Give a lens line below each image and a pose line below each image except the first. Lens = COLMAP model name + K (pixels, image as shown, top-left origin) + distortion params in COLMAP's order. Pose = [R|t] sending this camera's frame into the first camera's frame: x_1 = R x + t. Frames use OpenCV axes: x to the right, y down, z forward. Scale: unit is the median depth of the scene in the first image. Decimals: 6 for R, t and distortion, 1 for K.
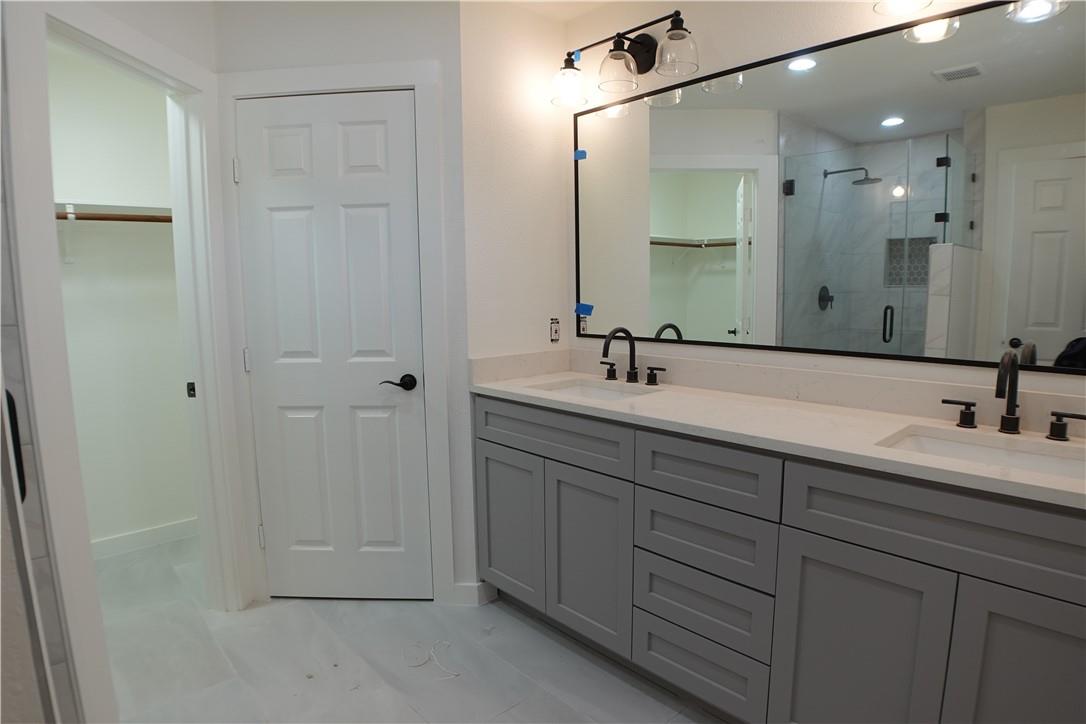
lens RADIAL K [[614.3, 0, 542.0], [0, 614.3, 354.9], [0, 0, 1]] dist [-0.100440, 0.017541]
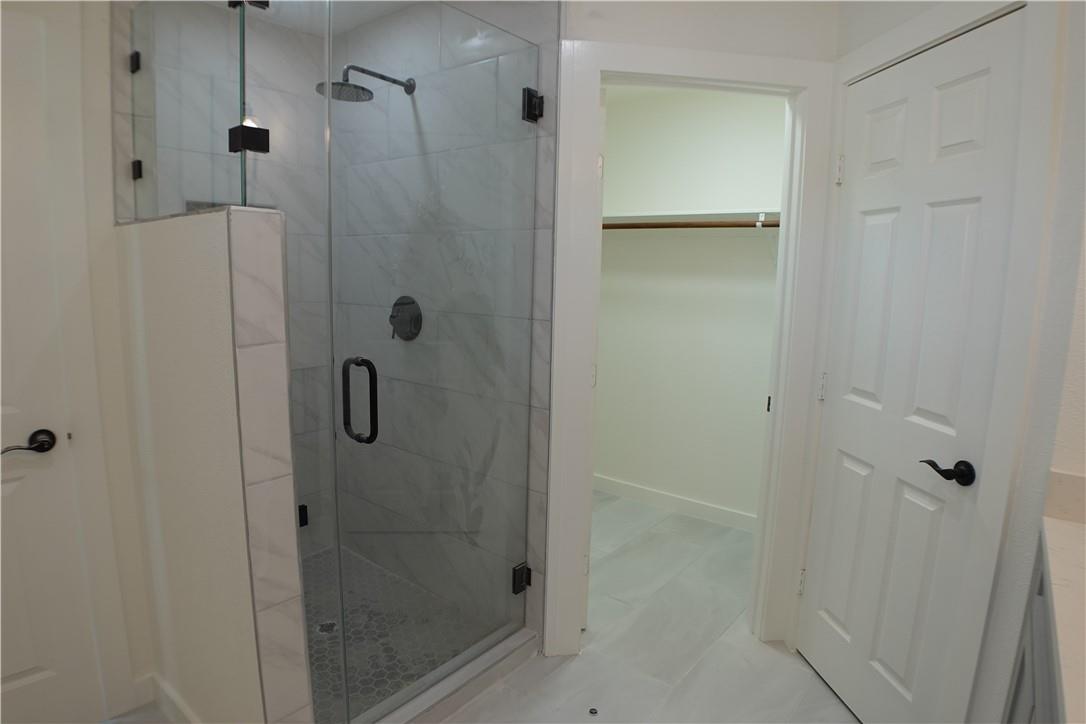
lens RADIAL K [[614.3, 0, 542.0], [0, 614.3, 354.9], [0, 0, 1]] dist [-0.100440, 0.017541]
pose [[0.152494, 0.159150, -0.975406, 0.297255], [-0.140493, 0.980417, 0.138003, -0.101338], [0.978267, 0.115993, 0.171867, 0.443682]]
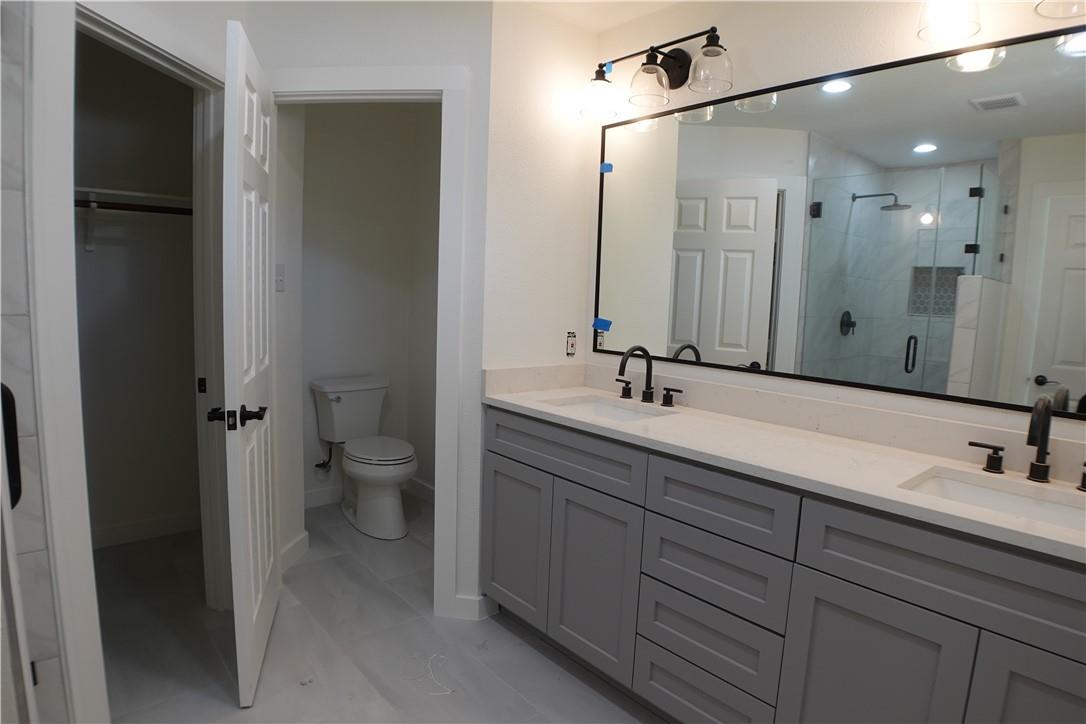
lens RADIAL K [[614.3, 0, 542.0], [0, 614.3, 354.9], [0, 0, 1]] dist [-0.100440, 0.017541]
pose [[0.998286, 0.053781, -0.023061, -0.002710], [-0.054007, 0.998497, -0.009307, -0.012793], [0.022526, 0.010537, 0.999691, 0.016891]]
